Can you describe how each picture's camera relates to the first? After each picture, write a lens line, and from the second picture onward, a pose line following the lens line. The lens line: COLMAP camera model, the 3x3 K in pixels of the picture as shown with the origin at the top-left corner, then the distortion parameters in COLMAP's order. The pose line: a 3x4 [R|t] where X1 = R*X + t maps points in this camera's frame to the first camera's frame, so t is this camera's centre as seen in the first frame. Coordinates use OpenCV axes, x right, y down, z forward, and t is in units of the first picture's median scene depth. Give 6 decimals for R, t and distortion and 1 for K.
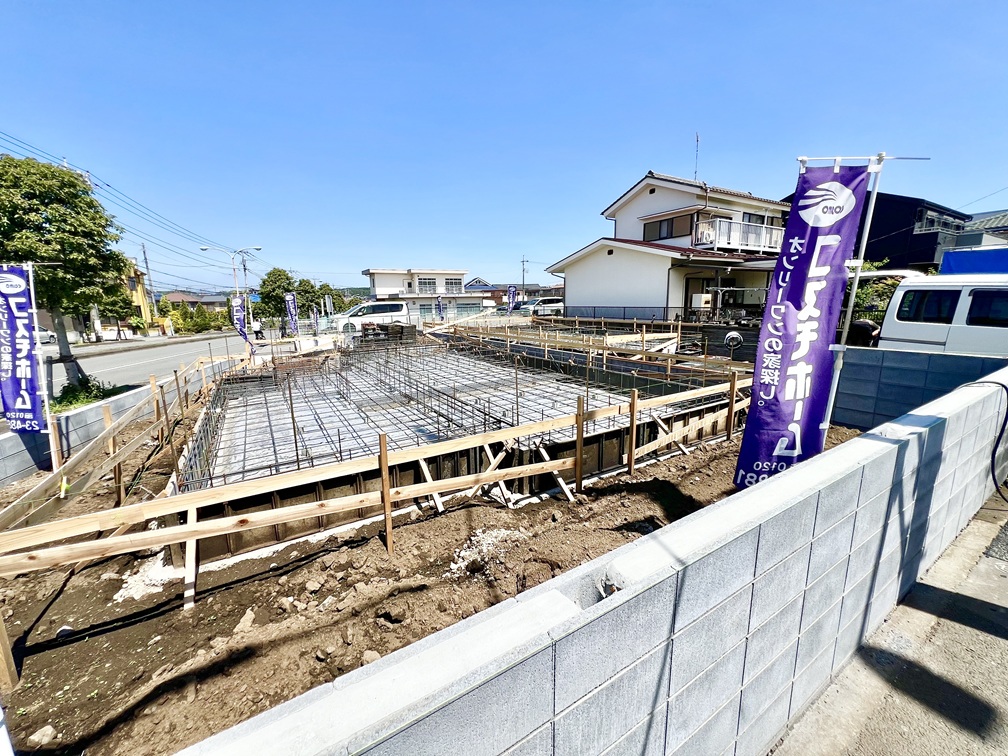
lens RADIAL K [[408.2, 0, 502.9], [0, 408.2, 374.1], [0, 0, 1]] dist [-0.003166, -0.000058]
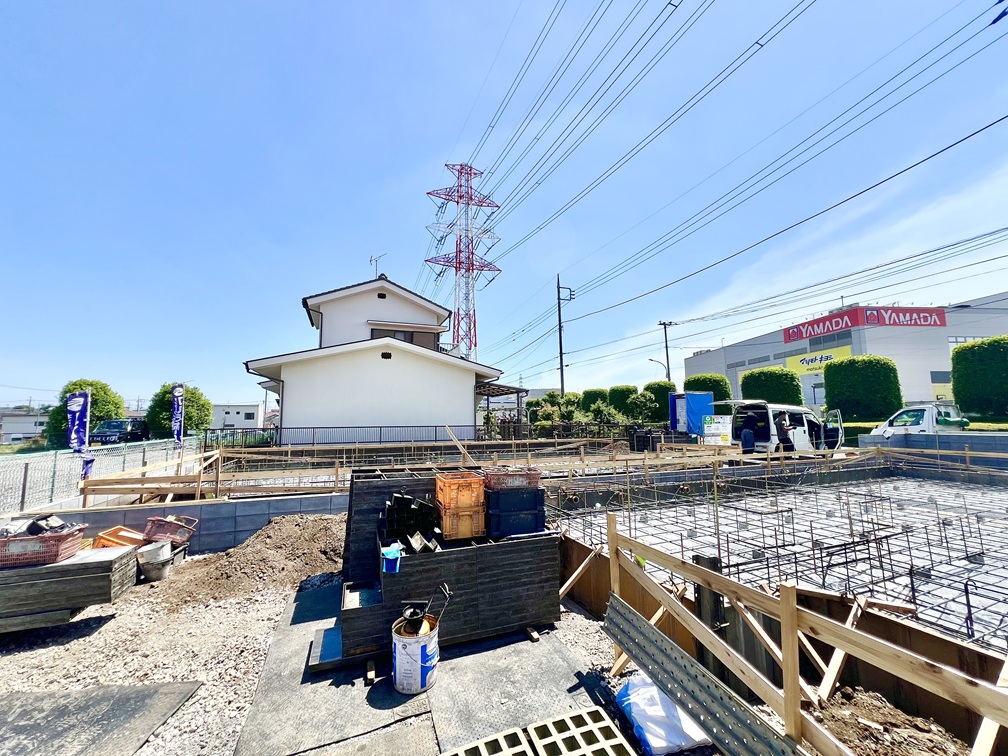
lens RADIAL K [[408.2, 0, 502.5], [0, 408.2, 379.3], [0, 0, 1]] dist [-0.003166, -0.000058]
pose [[0.169848, 0.116694, 0.978537, -0.449175], [0.184754, 0.971587, -0.147934, -0.105043], [-0.967997, 0.205915, 0.143463, 0.705041]]
